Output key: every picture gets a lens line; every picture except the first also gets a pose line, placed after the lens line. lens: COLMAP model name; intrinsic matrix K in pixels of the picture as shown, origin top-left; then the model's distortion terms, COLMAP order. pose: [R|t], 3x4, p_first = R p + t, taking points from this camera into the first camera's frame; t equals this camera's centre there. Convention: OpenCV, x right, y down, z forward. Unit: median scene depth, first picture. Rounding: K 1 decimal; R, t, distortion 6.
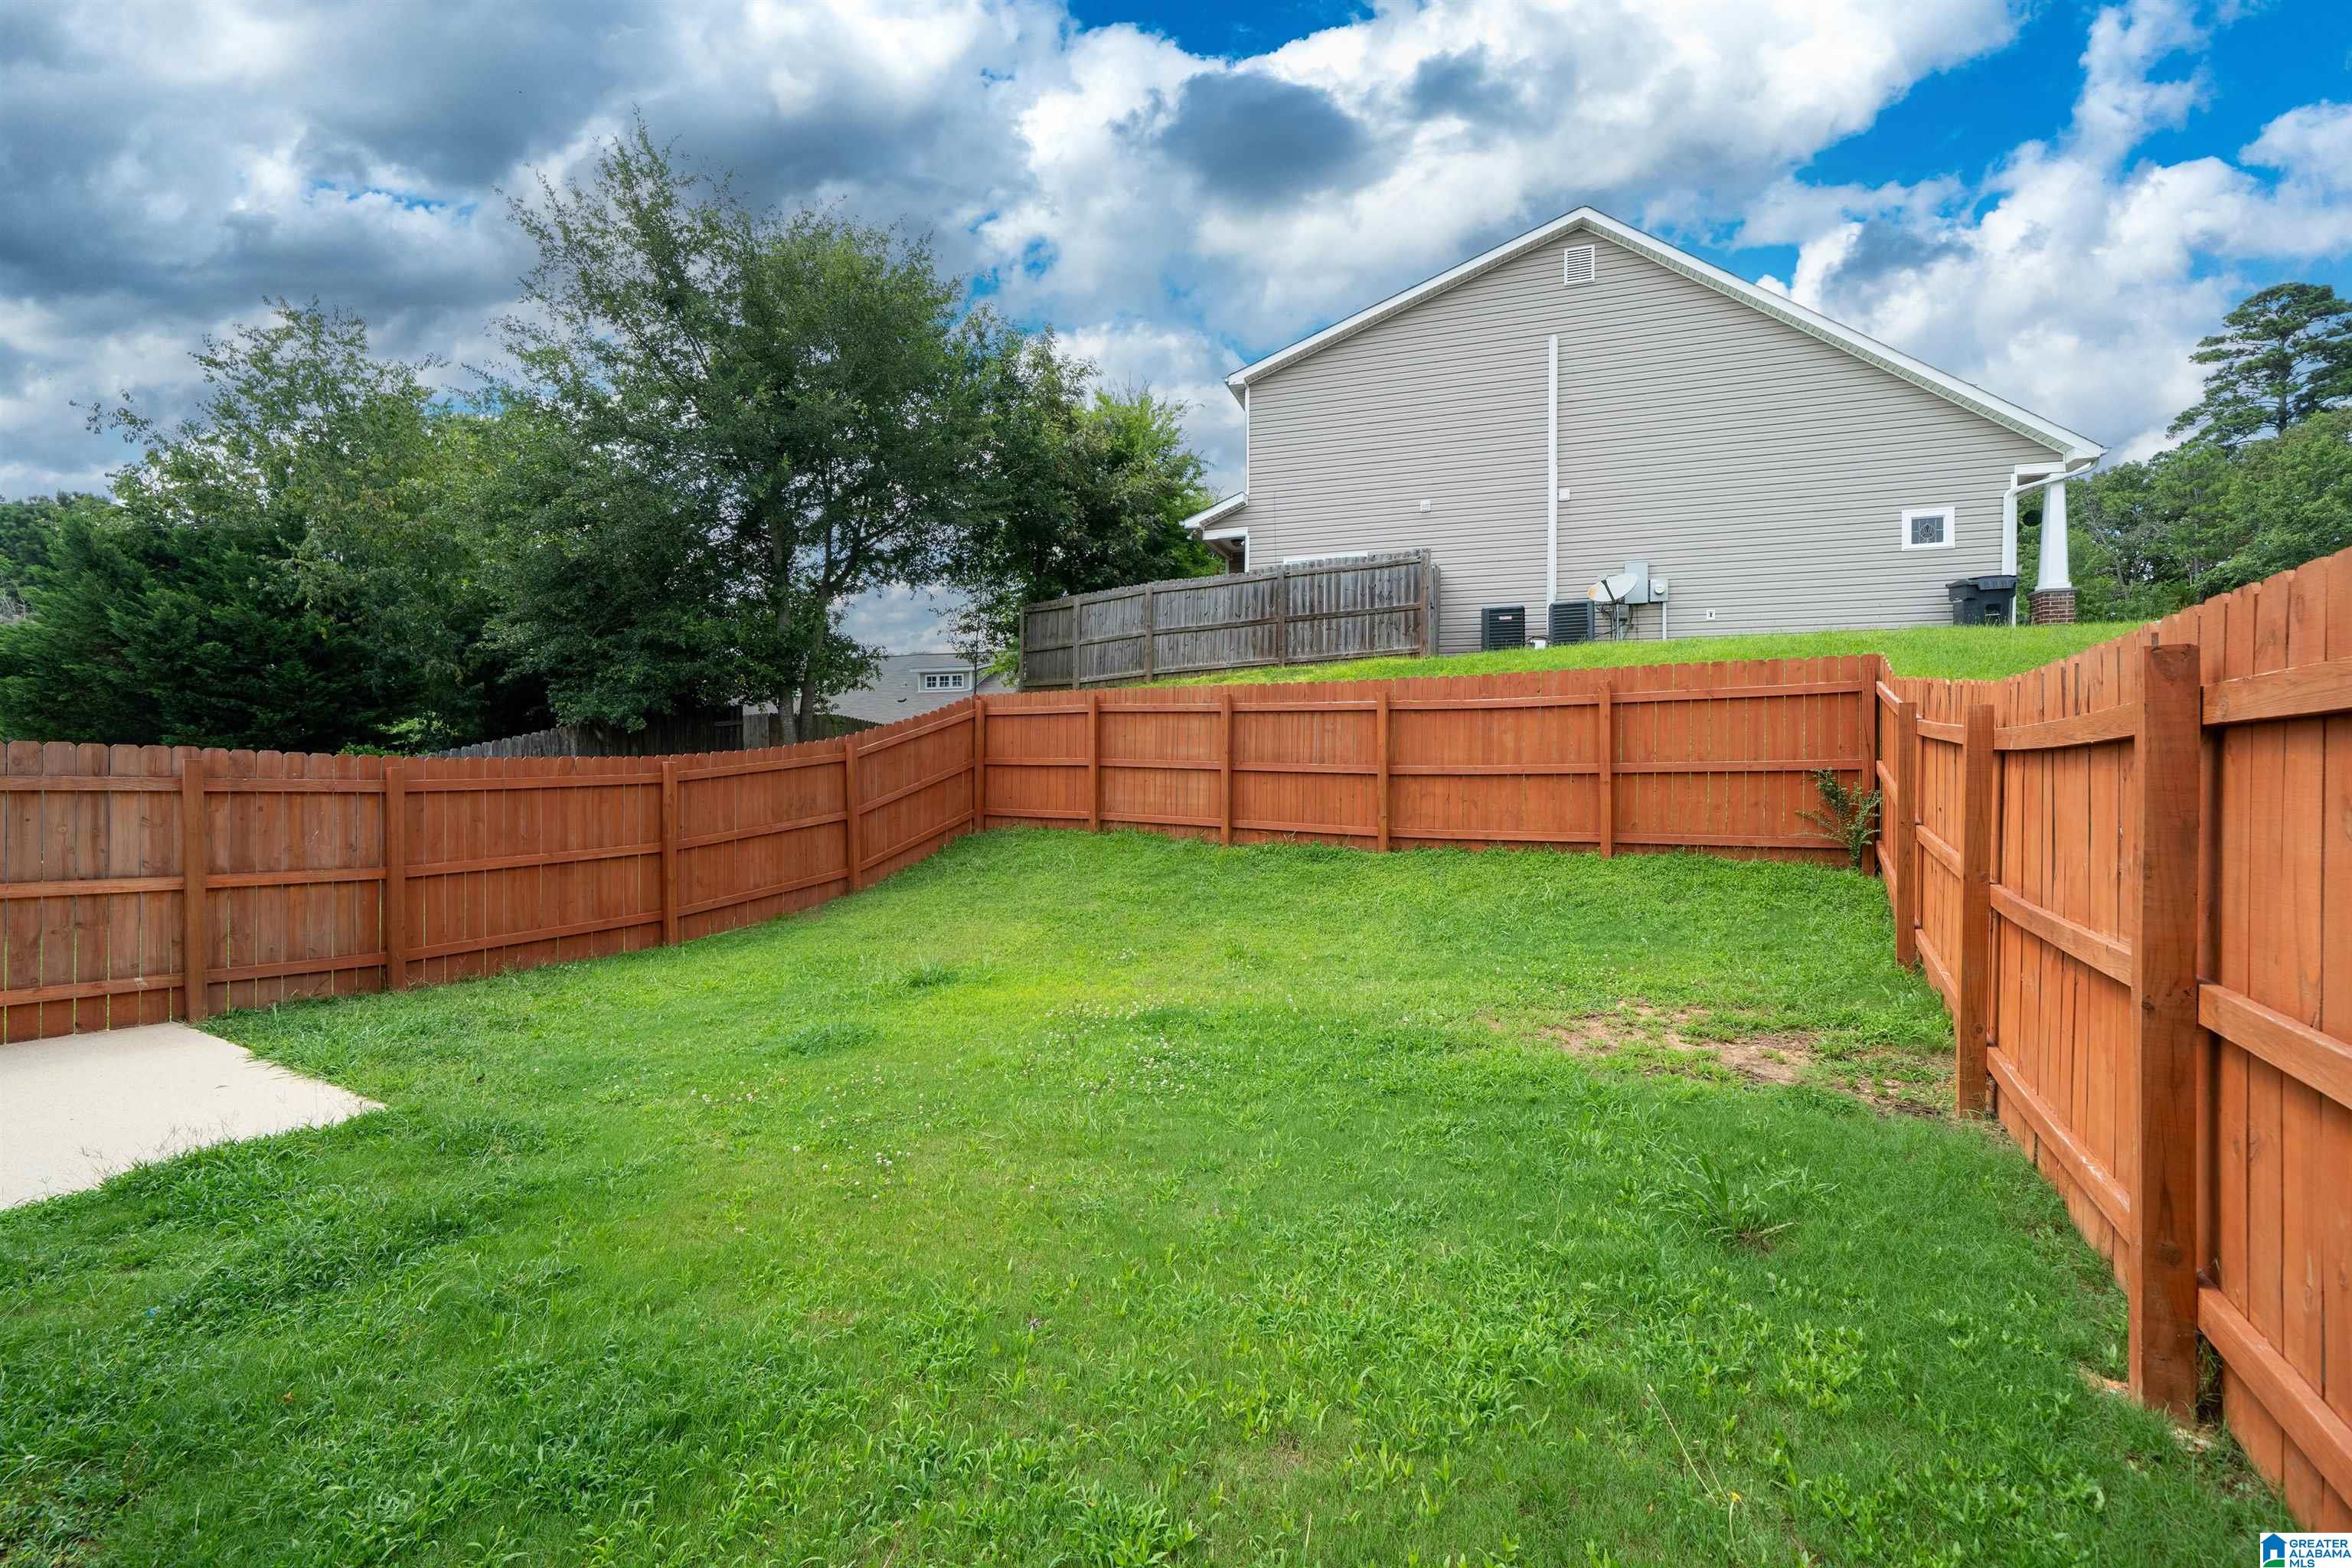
lens RADIAL K [[1066.5, 0, 1176.0], [0, 1066.5, 784.0], [0, 0, 1]] dist [-0.000066, -0.000221]
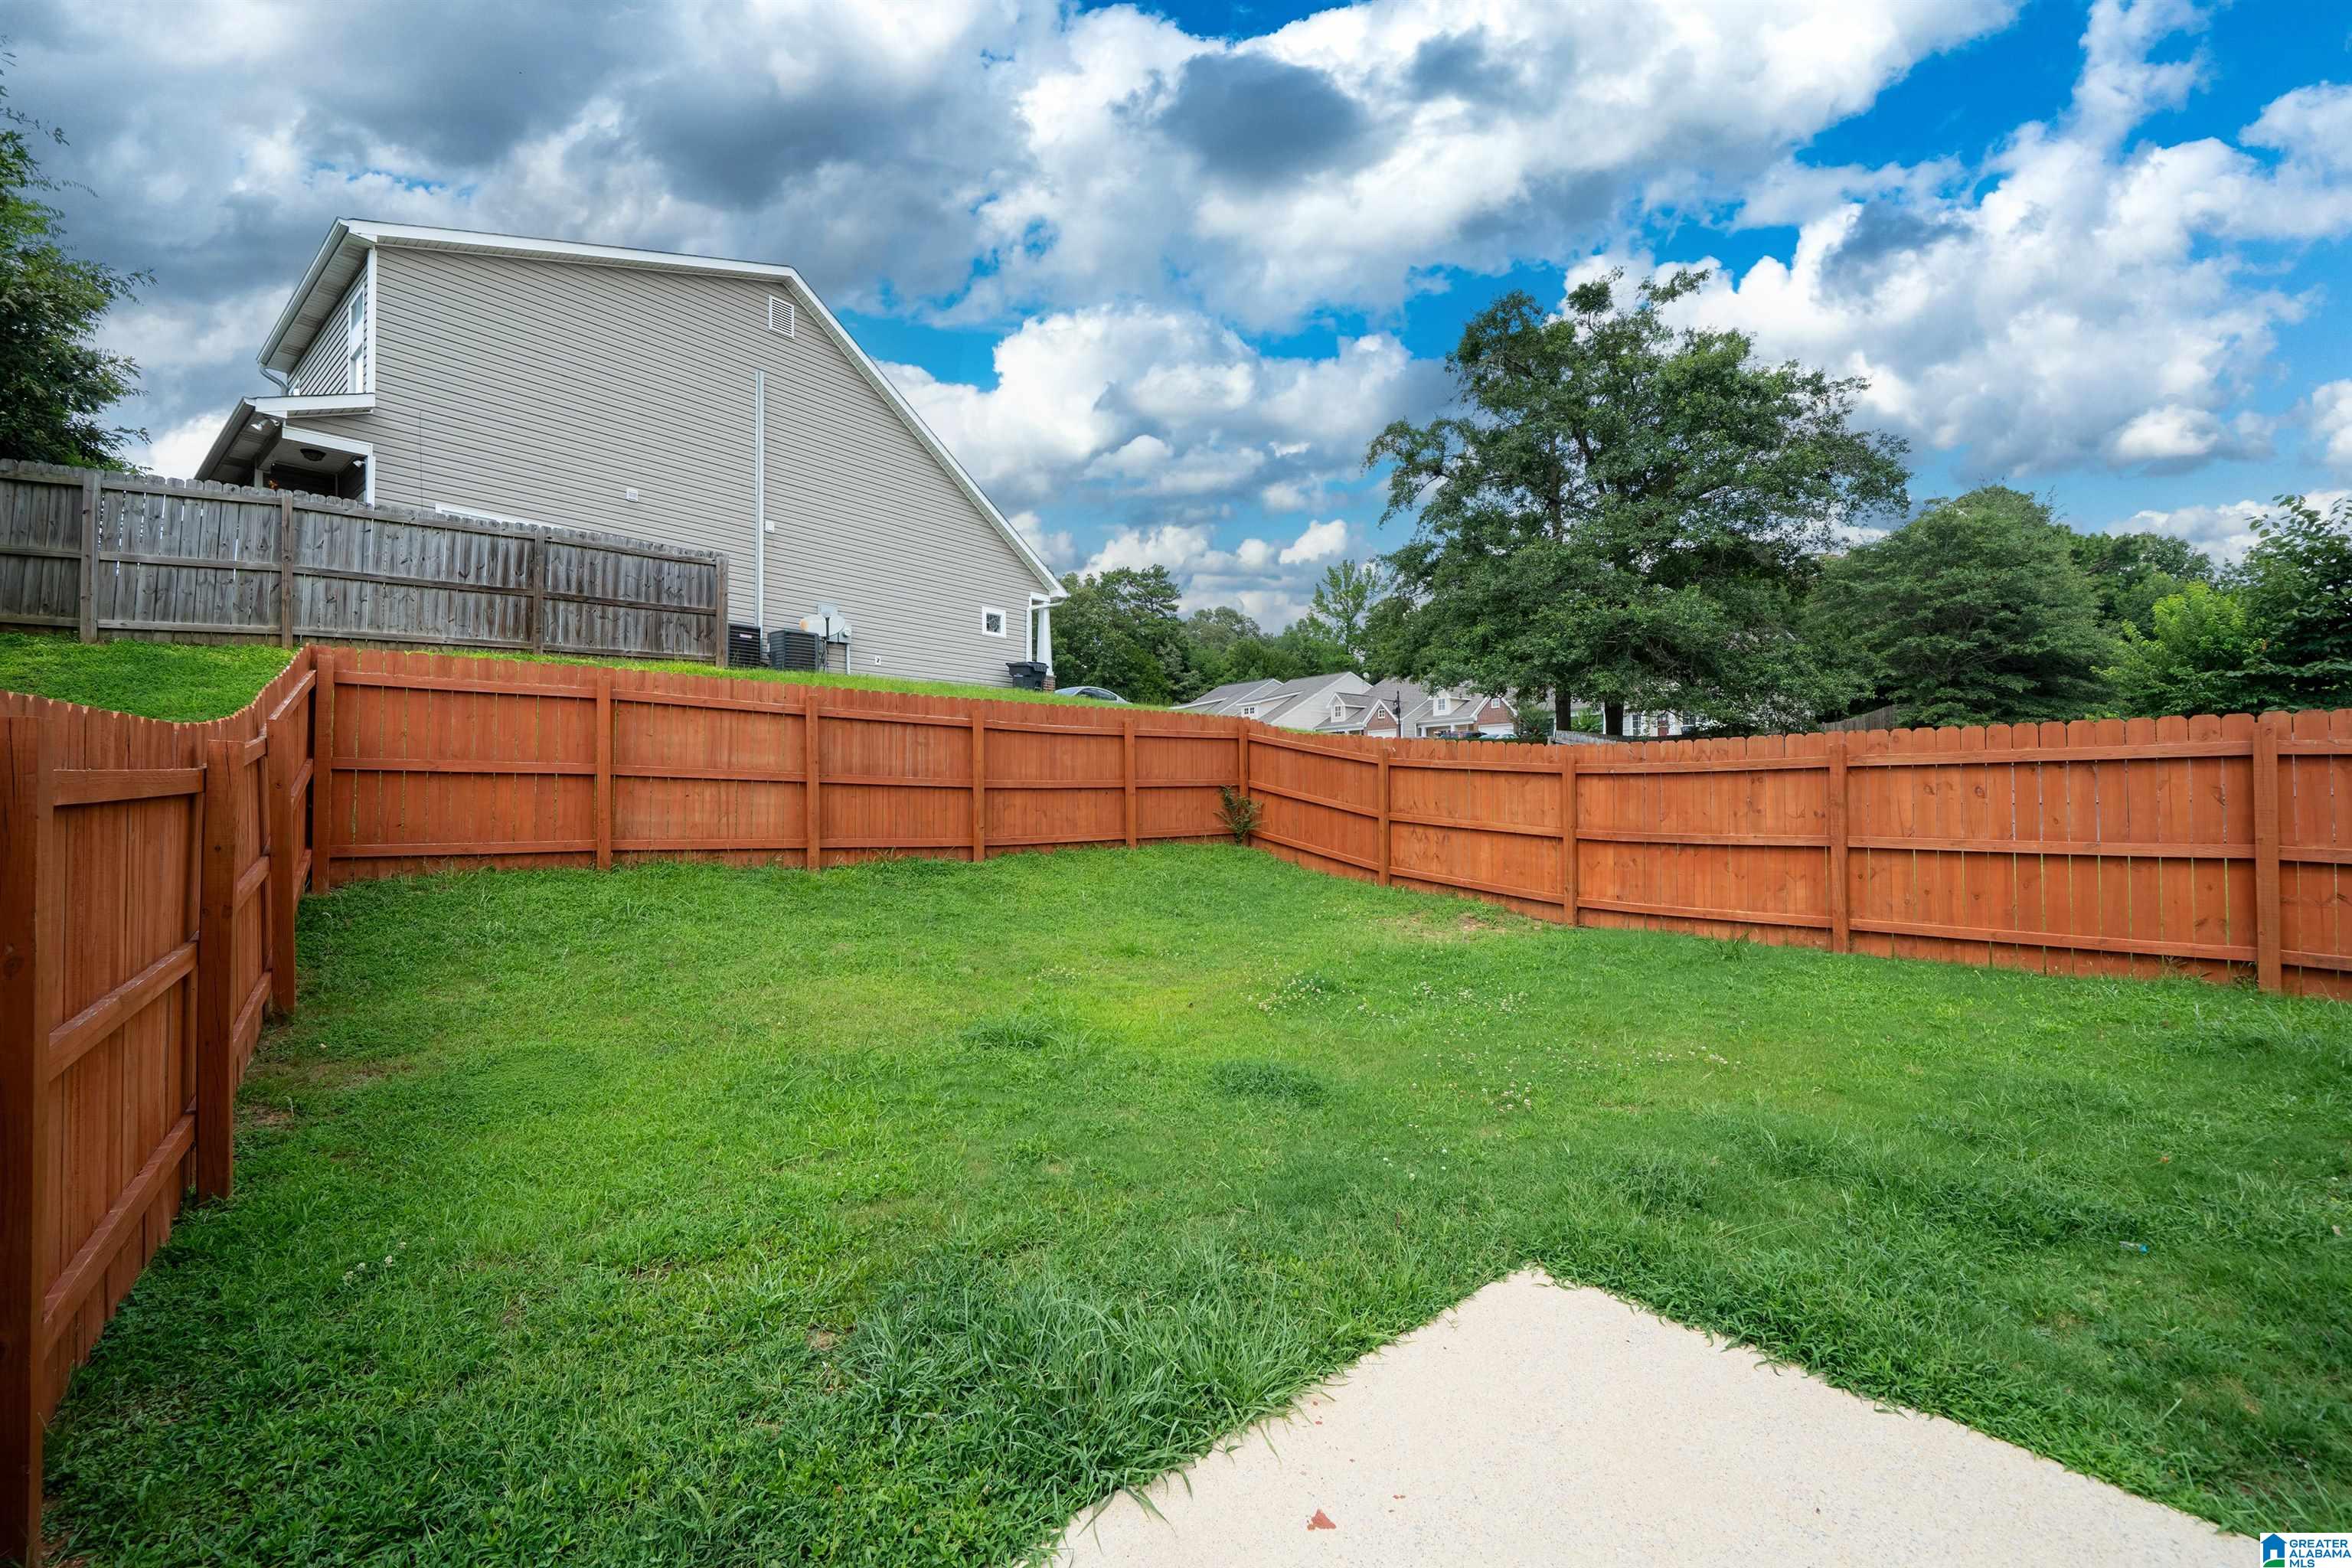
lens RADIAL K [[986.8, 0, 1179.9], [0, 986.8, 790.7], [0, 0, 1]] dist [0.000043, 0.000058]
pose [[0.300857, 0.004766, 0.953657, -0.489708], [0.014212, 0.999854, -0.009481, 0.004508], [-0.953563, 0.016405, 0.300746, 0.362222]]
